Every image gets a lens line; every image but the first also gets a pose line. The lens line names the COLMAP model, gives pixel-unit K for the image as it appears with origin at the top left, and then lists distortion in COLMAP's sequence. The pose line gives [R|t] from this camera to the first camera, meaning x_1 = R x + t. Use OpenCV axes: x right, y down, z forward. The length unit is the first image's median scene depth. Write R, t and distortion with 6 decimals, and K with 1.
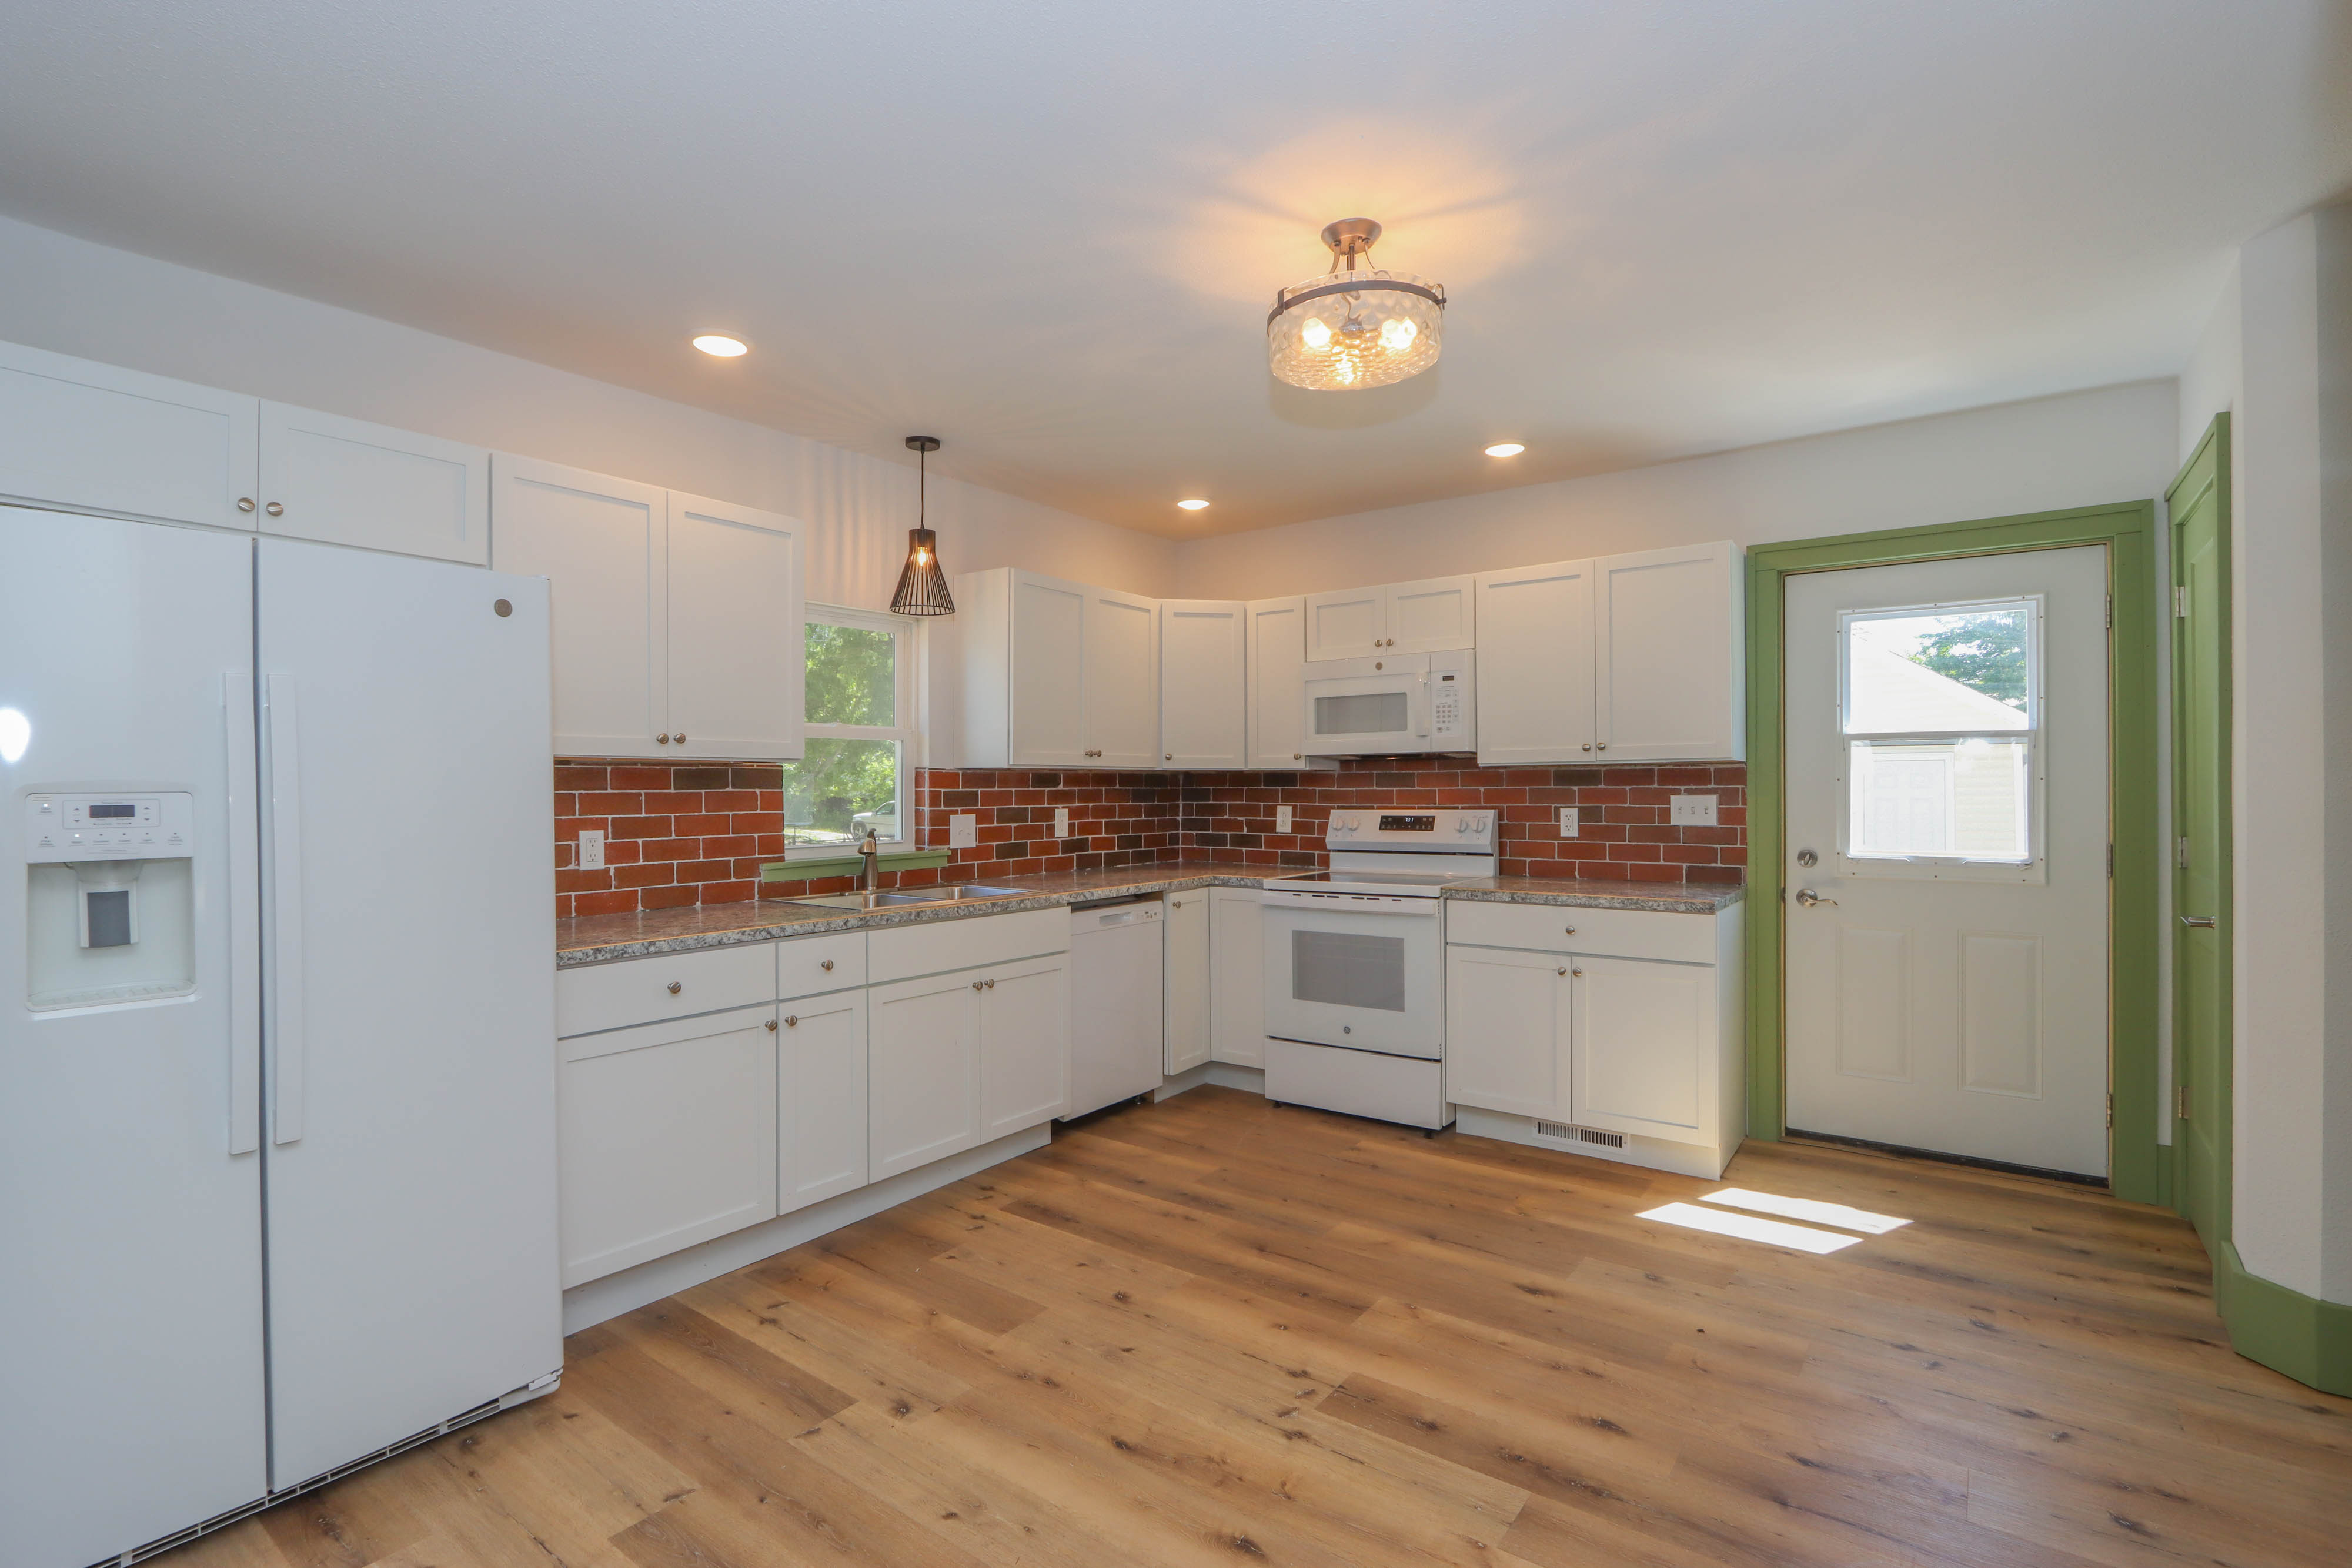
lens RADIAL K [[1088.7, 0, 1165.0], [0, 1088.7, 786.8], [0, 0, 1]] dist [-0.017469, 0.001040]
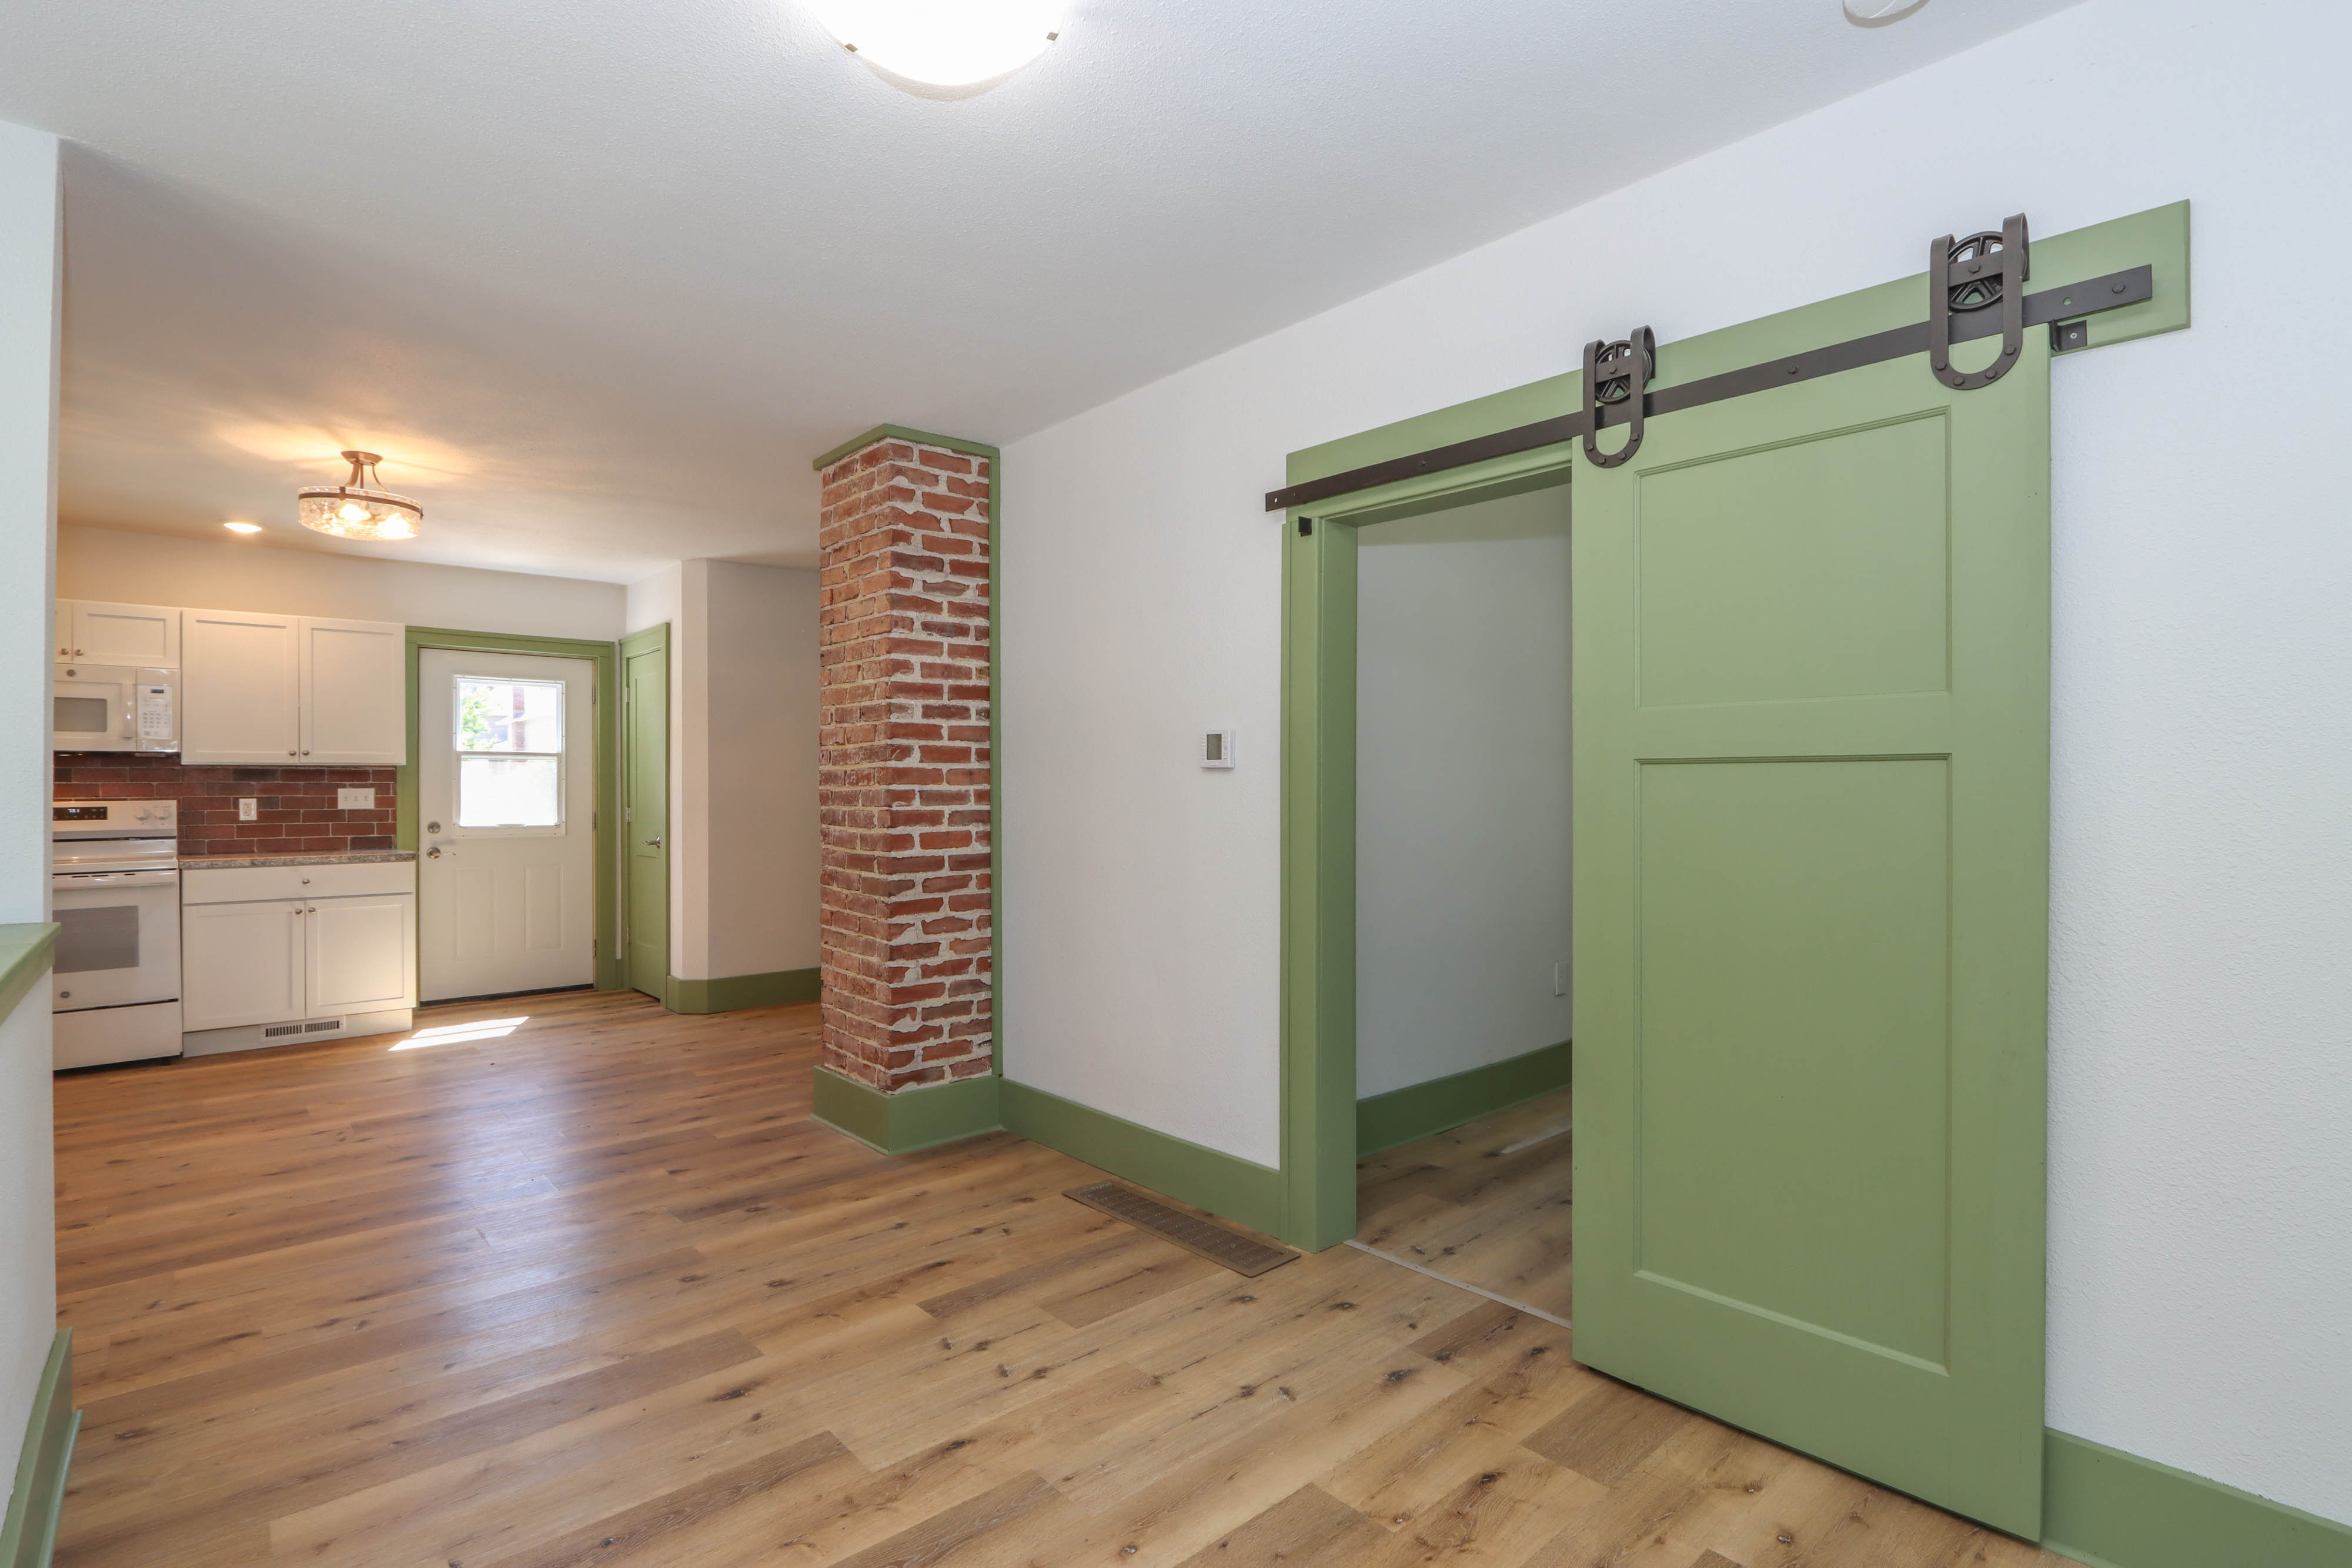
lens RADIAL K [[1095.7, 0, 1176.0], [0, 1095.7, 790.5], [0, 0, 1]] dist [-0.019692, 0.000978]
pose [[0.177902, 0.005046, 0.984035, -0.784756], [0.002039, 0.999983, -0.005496, 0.022322], [-0.984046, 0.002985, 0.177888, -0.354795]]
